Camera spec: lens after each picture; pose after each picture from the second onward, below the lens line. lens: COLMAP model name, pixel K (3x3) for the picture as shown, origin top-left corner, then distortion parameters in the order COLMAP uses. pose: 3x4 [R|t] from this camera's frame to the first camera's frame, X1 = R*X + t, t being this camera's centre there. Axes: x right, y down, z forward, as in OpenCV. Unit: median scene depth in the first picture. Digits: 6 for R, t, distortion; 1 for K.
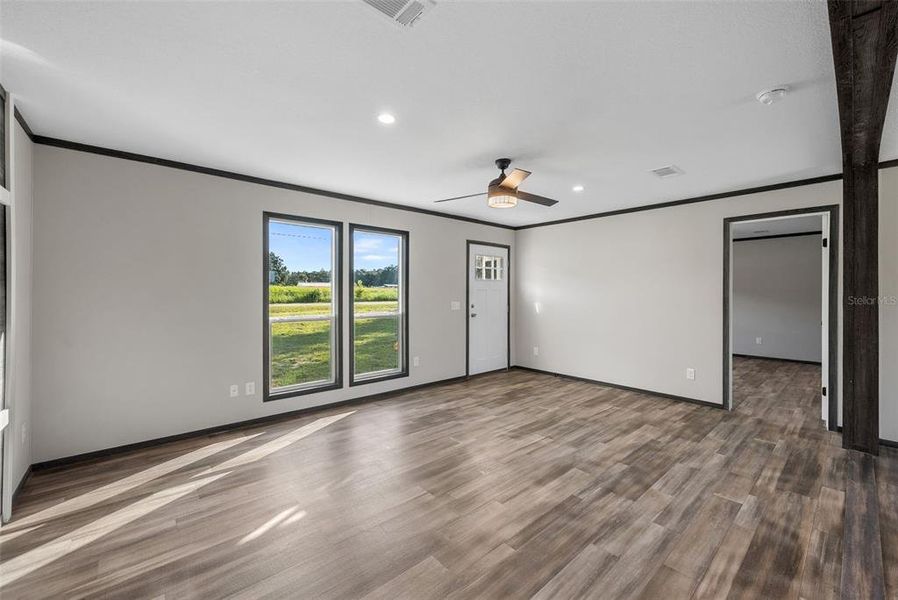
lens RADIAL K [[365.7, 0, 448.3], [0, 365.7, 282.2], [0, 0, 1]] dist [-0.001406, -0.000328]
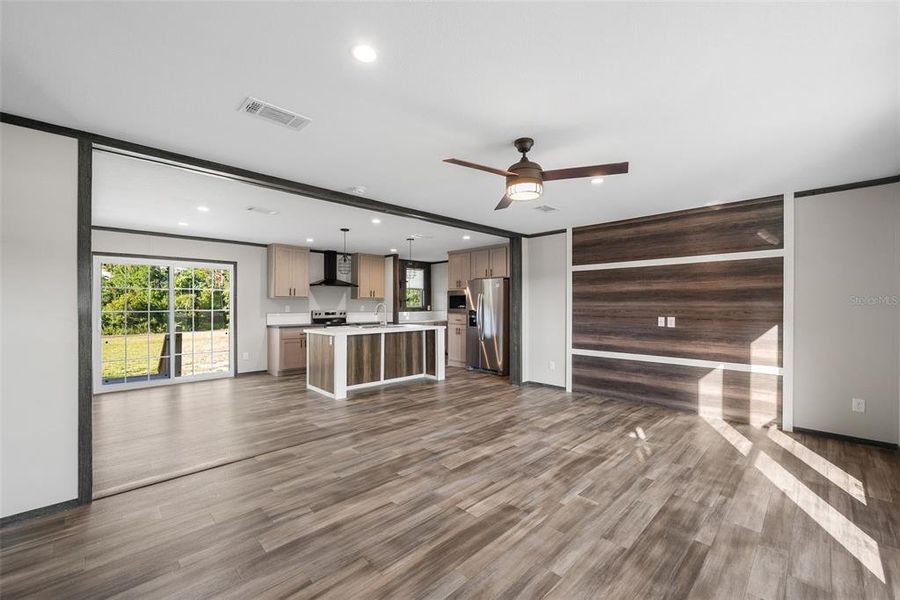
lens RADIAL K [[366.5, 0, 450.5], [0, 366.5, 307.1], [0, 0, 1]] dist [-0.001406, -0.000328]
pose [[-0.998771, -0.000549, -0.049559, 0.406337], [0.000343, 0.999838, -0.017986, 0.058312], [0.049561, -0.017981, -0.998609, 2.098456]]
